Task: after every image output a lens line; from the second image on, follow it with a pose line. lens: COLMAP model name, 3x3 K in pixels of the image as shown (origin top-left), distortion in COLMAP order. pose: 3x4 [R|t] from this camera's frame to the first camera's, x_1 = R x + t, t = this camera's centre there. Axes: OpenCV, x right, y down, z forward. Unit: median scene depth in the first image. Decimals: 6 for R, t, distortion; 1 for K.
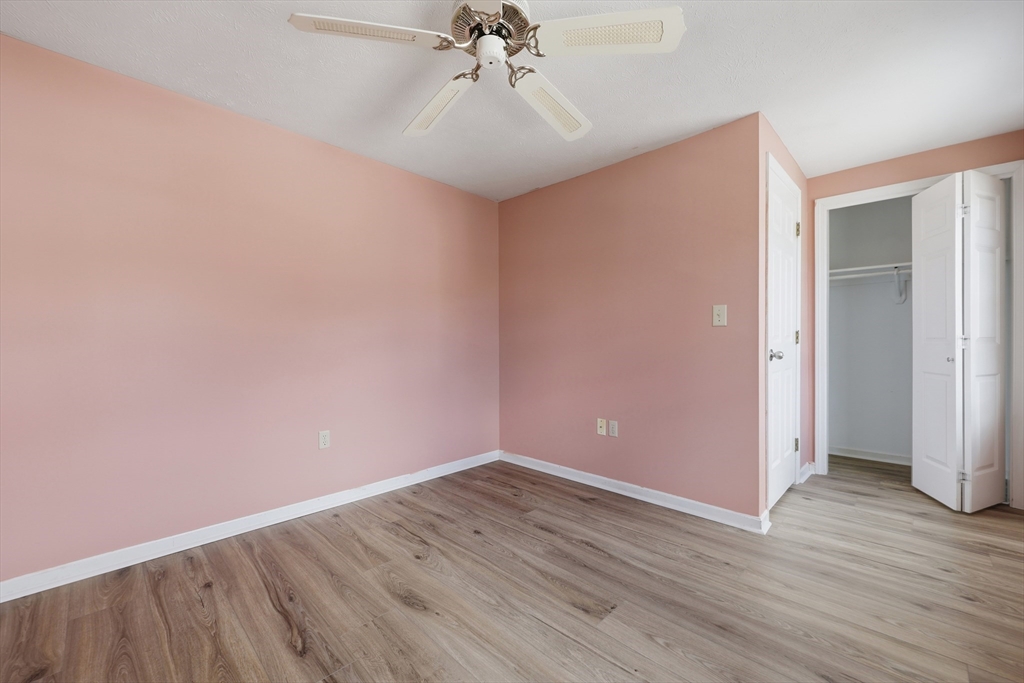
lens RADIAL K [[412.8, 0, 513.1], [0, 412.8, 339.8], [0, 0, 1]] dist [-0.002284, -0.000004]
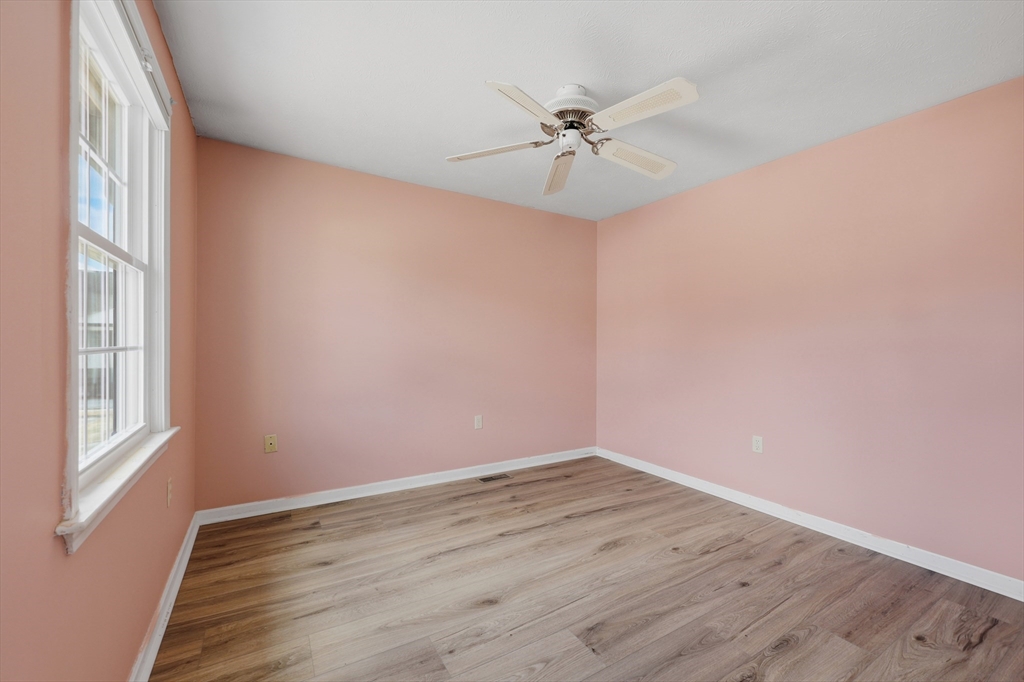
lens RADIAL K [[412.8, 0, 513.1], [0, 412.8, 339.3], [0, 0, 1]] dist [-0.002284, -0.000004]
pose [[-0.250498, -0.004739, -0.968106, 0.831902], [-0.003636, 0.999986, -0.003954, -0.025040], [0.968110, 0.002529, -0.250511, 0.746479]]
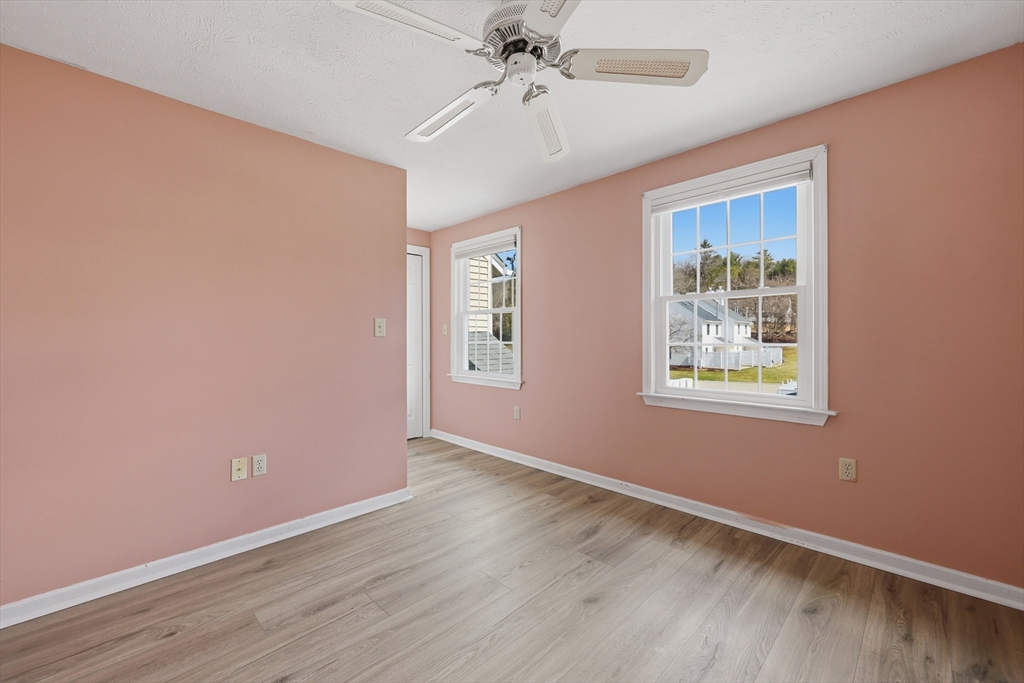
lens RADIAL K [[412.8, 0, 513.1], [0, 412.8, 339.8], [0, 0, 1]] dist [-0.002284, -0.000004]
pose [[0.009482, 0.000627, 0.999955, -0.670700], [0.002771, 0.999996, -0.000654, -0.024806], [-0.999951, 0.002777, 0.009480, 0.649958]]
